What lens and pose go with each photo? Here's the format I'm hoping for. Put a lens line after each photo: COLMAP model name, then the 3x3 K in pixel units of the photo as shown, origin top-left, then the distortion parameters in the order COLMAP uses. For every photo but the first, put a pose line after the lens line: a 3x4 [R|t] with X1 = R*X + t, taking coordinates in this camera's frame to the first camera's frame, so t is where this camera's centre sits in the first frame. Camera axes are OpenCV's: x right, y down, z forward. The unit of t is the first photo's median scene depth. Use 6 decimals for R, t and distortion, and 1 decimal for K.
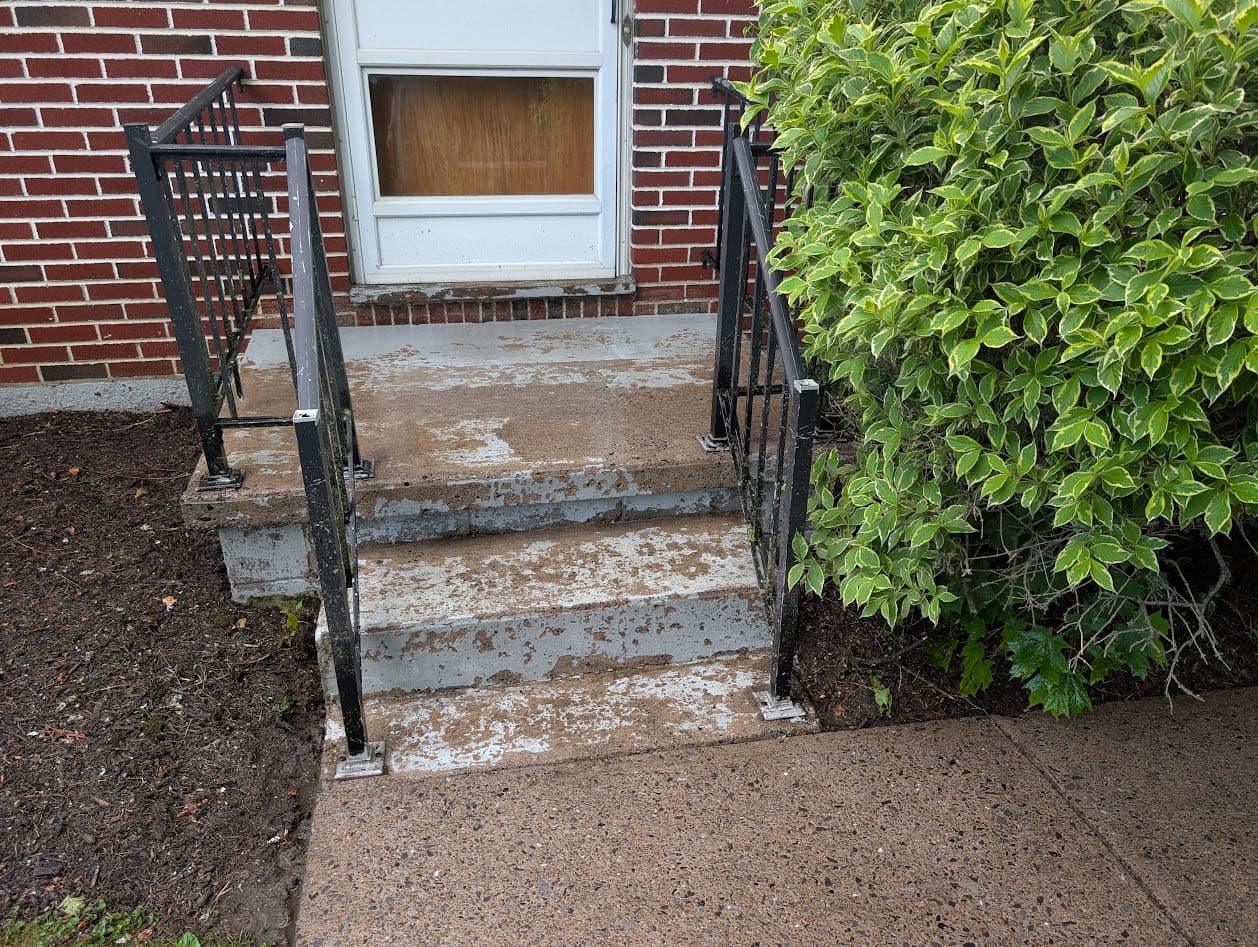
lens RADIAL K [[910.6, 0, 629.0], [0, 910.6, 473.5], [0, 0, 1]] dist [0.026148, -0.013742]
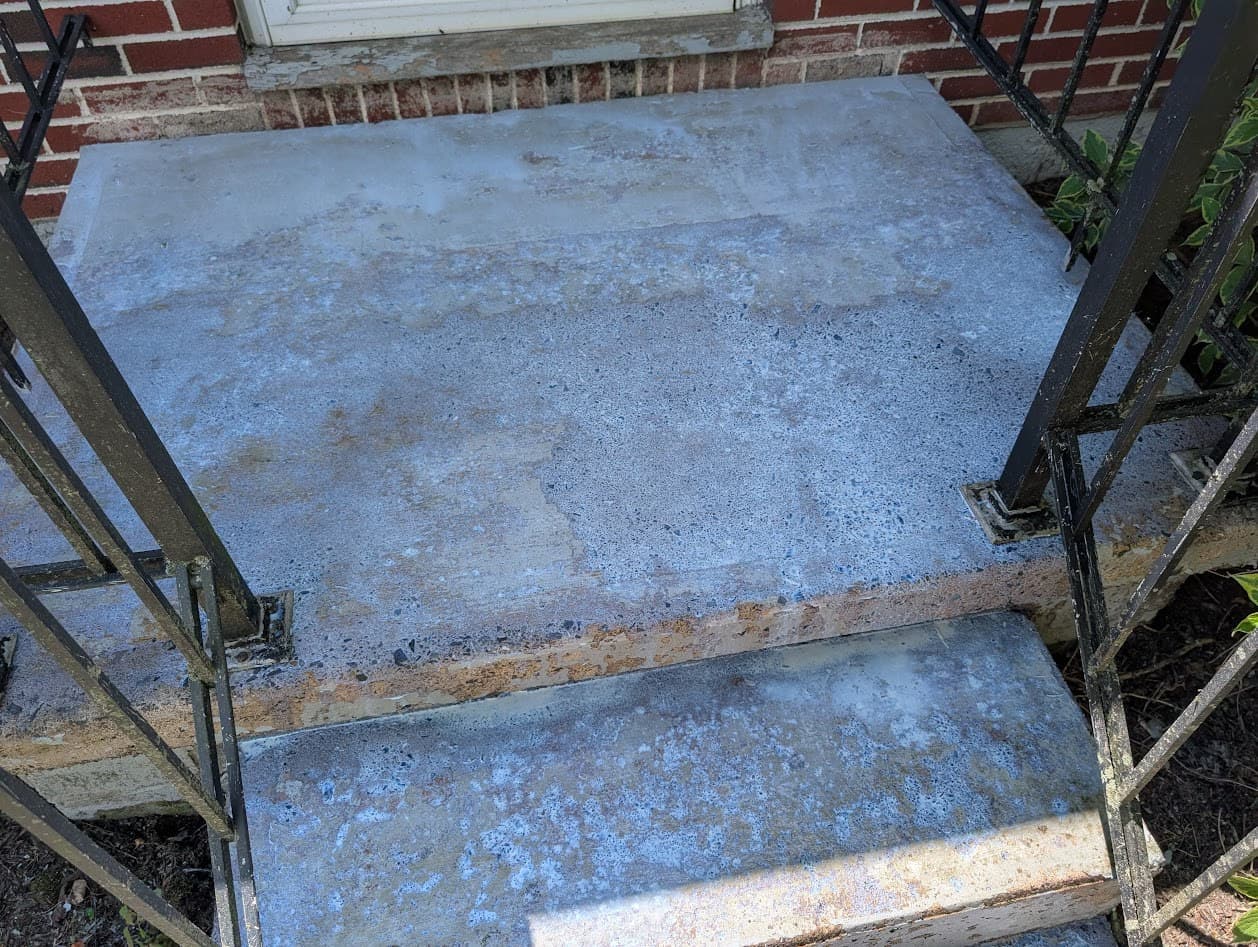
lens RADIAL K [[910.6, 0, 629.0], [0, 910.6, 473.5], [0, 0, 1]] dist [0.026148, -0.013742]
pose [[0.999304, 0.001295, -0.037292, -0.058495], [0.012171, 0.933428, 0.358558, -0.161025], [0.035274, -0.358762, 0.932762, 0.409576]]
